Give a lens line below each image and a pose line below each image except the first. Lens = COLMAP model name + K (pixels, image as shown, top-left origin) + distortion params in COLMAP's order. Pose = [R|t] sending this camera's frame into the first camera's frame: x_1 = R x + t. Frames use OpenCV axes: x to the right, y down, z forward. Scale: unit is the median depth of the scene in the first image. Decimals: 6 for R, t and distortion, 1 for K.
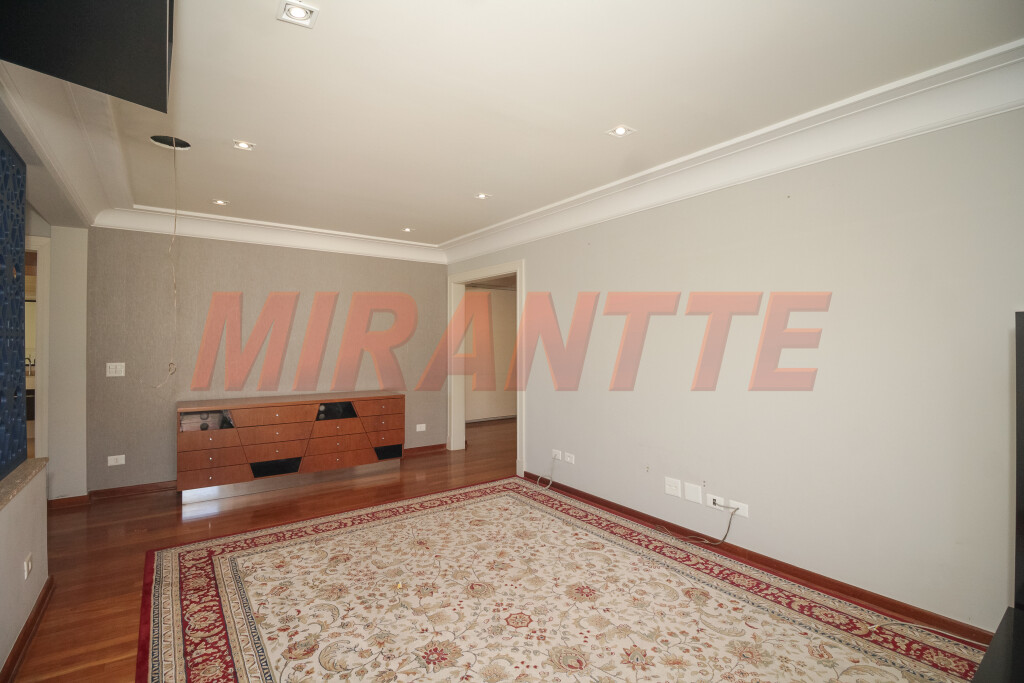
lens RADIAL K [[472.5, 0, 502.1], [0, 472.5, 341.2], [0, 0, 1]] dist [-0.009475, -0.006149]
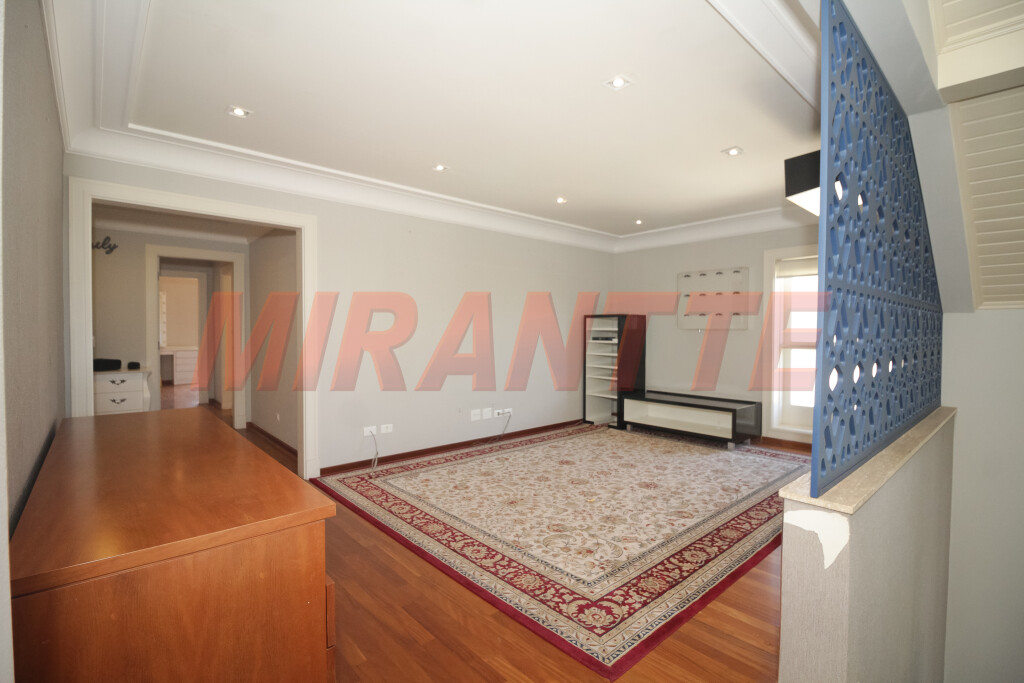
lens RADIAL K [[472.5, 0, 507.4], [0, 472.5, 337.4], [0, 0, 1]] dist [-0.009475, -0.006149]
pose [[-0.104558, -0.013466, 0.994428, -1.297843], [-0.002285, 0.999909, 0.013300, 0.044449], [-0.994516, -0.000881, -0.104580, 1.190270]]
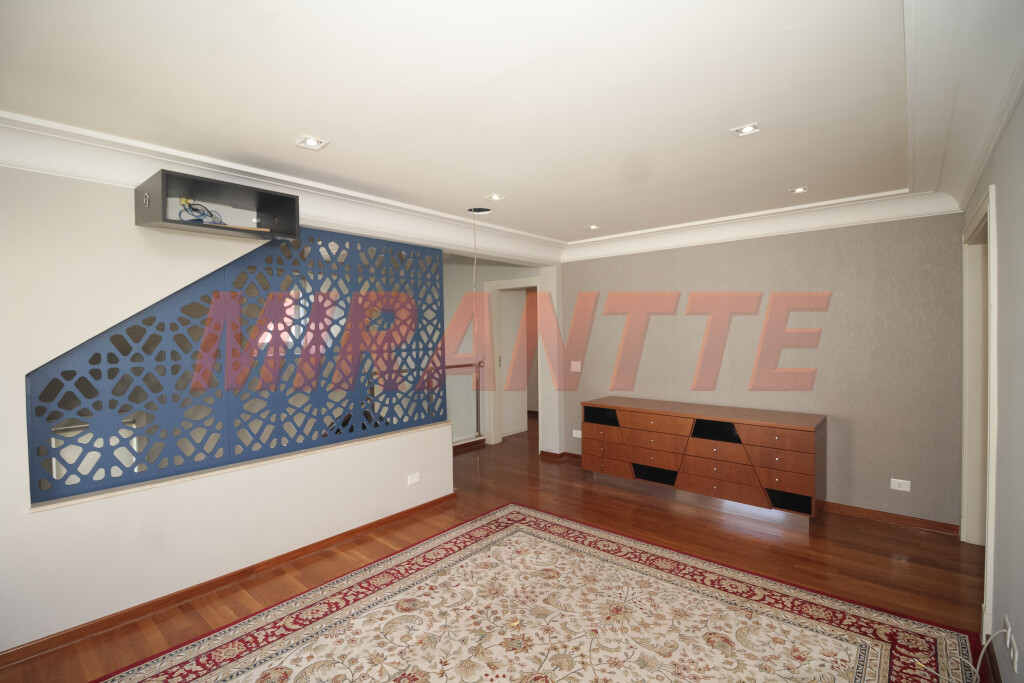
lens RADIAL K [[472.5, 0, 502.1], [0, 472.5, 337.8], [0, 0, 1]] dist [-0.009475, -0.006149]
pose [[0.227511, 0.010054, -0.973724, 0.602872], [0.016228, 0.999769, 0.014115, -0.059424], [0.973640, -0.019012, 0.227295, 0.670219]]
